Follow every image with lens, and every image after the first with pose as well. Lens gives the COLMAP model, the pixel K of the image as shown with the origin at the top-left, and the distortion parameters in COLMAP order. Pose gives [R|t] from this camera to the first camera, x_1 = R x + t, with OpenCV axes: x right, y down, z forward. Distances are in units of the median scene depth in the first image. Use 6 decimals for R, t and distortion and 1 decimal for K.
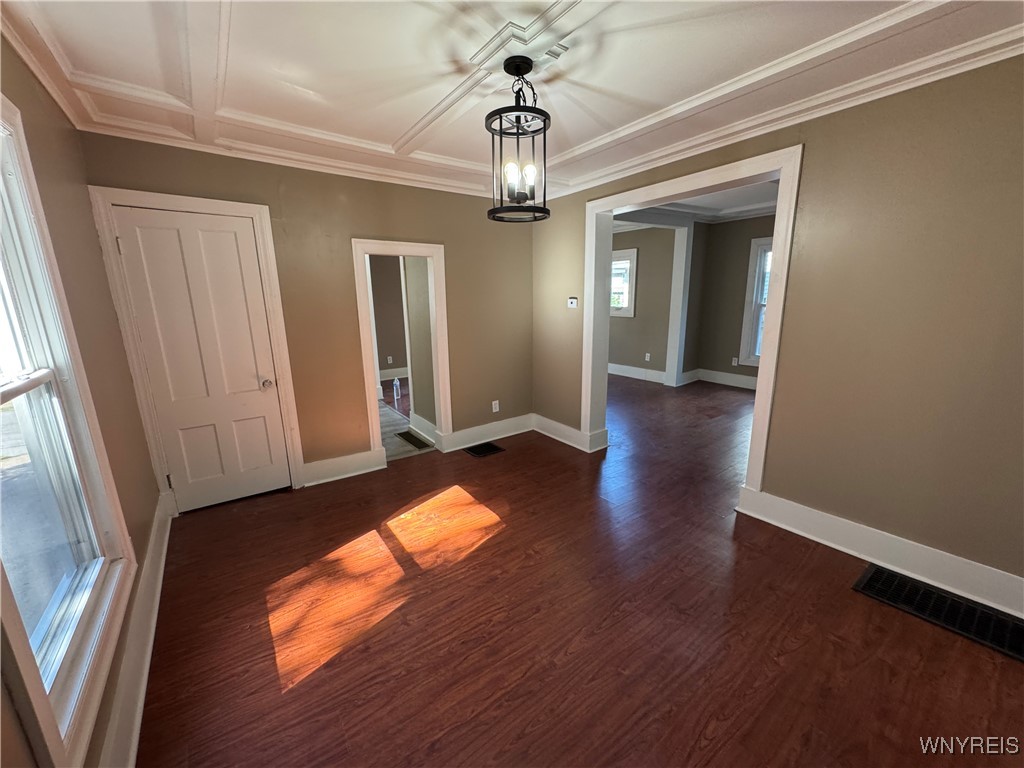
lens RADIAL K [[408.0, 0, 511.9], [0, 408.0, 381.6], [0, 0, 1]] dist [-0.002079, -0.000275]
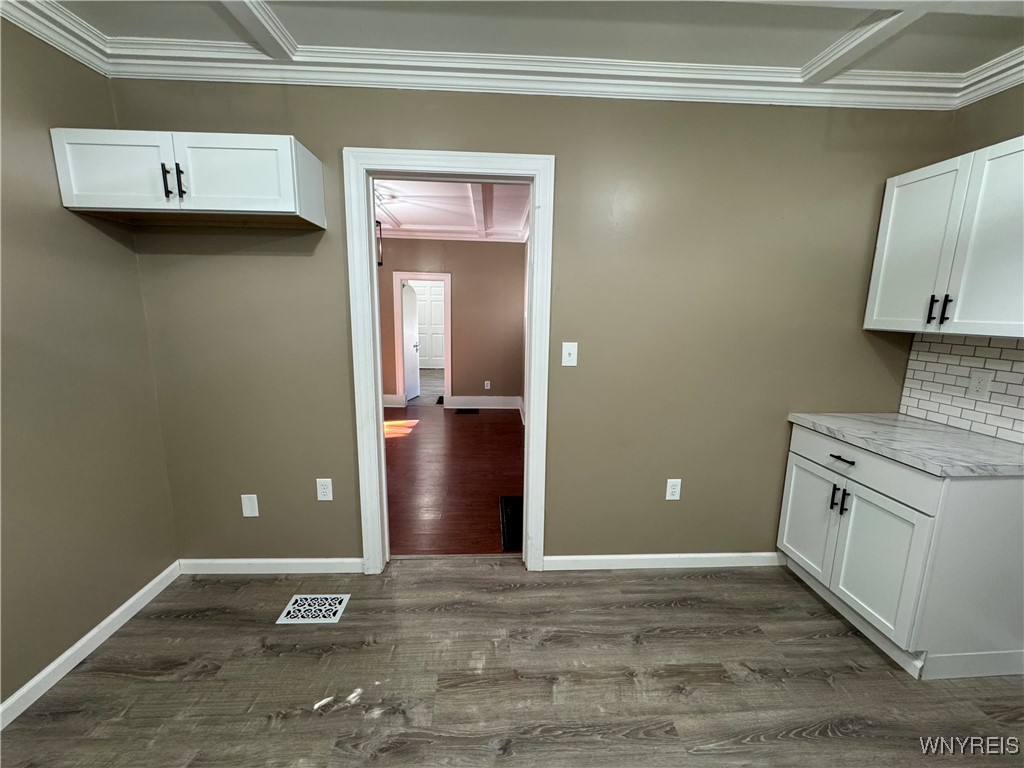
lens RADIAL K [[409.6, 0, 511.4], [0, 409.6, 382.4], [0, 0, 1]] dist [-0.003274, 0.000067]
pose [[0.834565, 0.126053, -0.536295, 1.899378], [-0.149449, 0.988769, -0.000163, 0.095977], [0.530251, 0.080285, 0.844031, -0.349851]]
